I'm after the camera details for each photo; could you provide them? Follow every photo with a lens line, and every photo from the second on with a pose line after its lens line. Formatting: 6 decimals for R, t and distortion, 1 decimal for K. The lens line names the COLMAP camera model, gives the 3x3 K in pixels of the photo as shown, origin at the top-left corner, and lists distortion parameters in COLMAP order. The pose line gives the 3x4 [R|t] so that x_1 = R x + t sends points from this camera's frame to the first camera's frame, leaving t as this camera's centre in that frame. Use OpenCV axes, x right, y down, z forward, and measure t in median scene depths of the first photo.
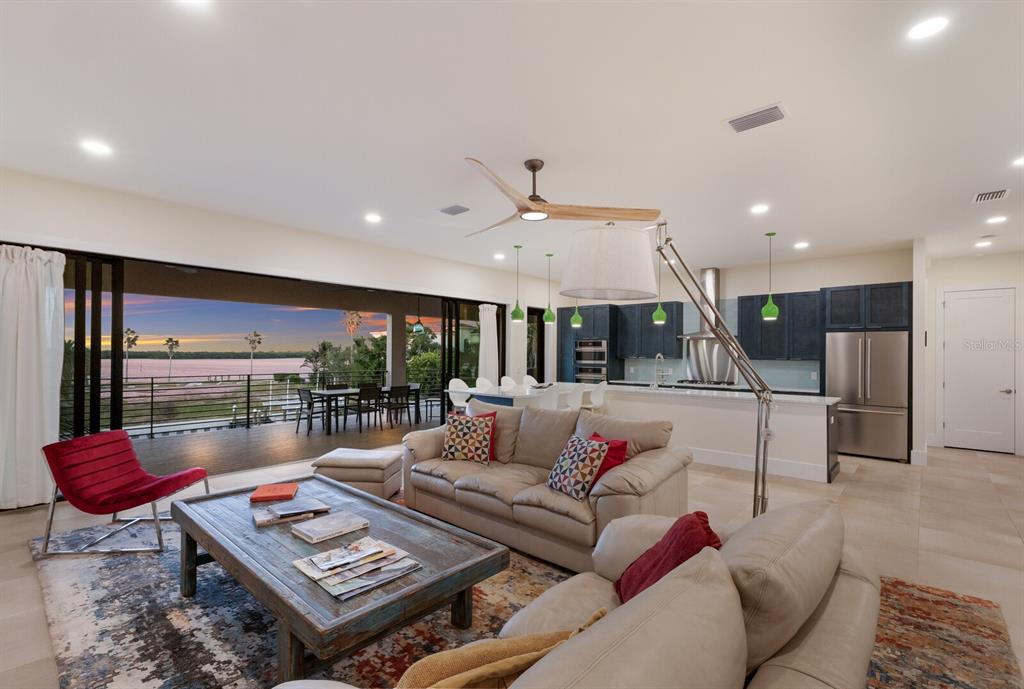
lens RADIAL K [[464.4, 0, 513.2], [0, 464.4, 352.6], [0, 0, 1]] dist [0.009486, -0.001104]
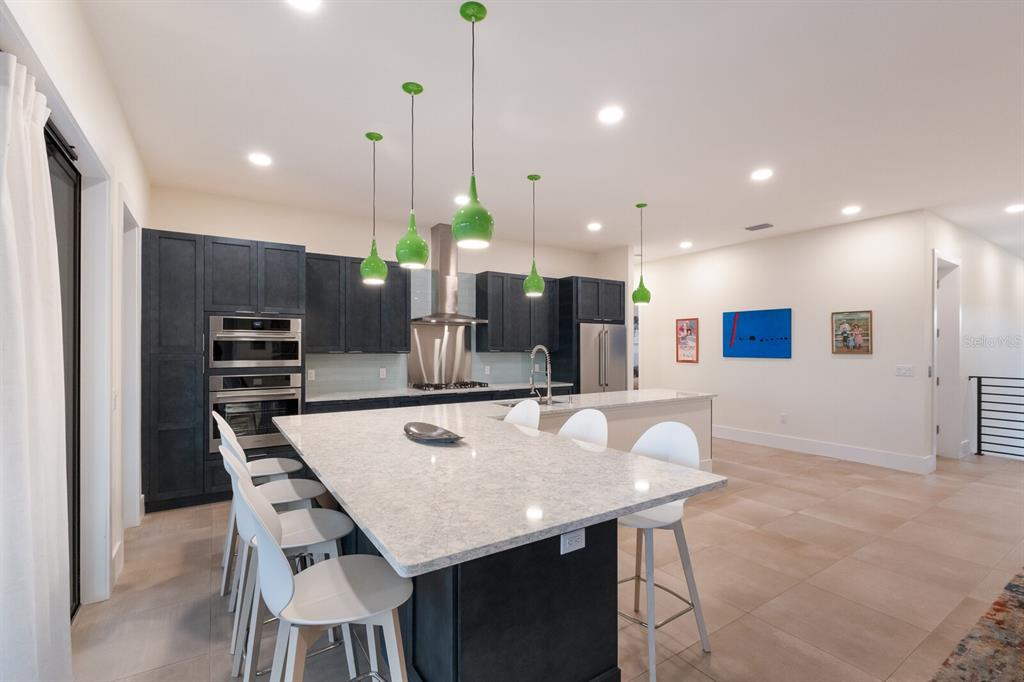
lens RADIAL K [[462.8, 0, 509.9], [0, 462.8, 344.8], [0, 0, 1]] dist [0.002842, 0.000358]
pose [[0.257513, -0.001422, 0.966274, -0.334410], [-0.001794, 0.999996, 0.001950, 0.000940], [-0.966273, -0.002235, 0.257509, 1.001962]]
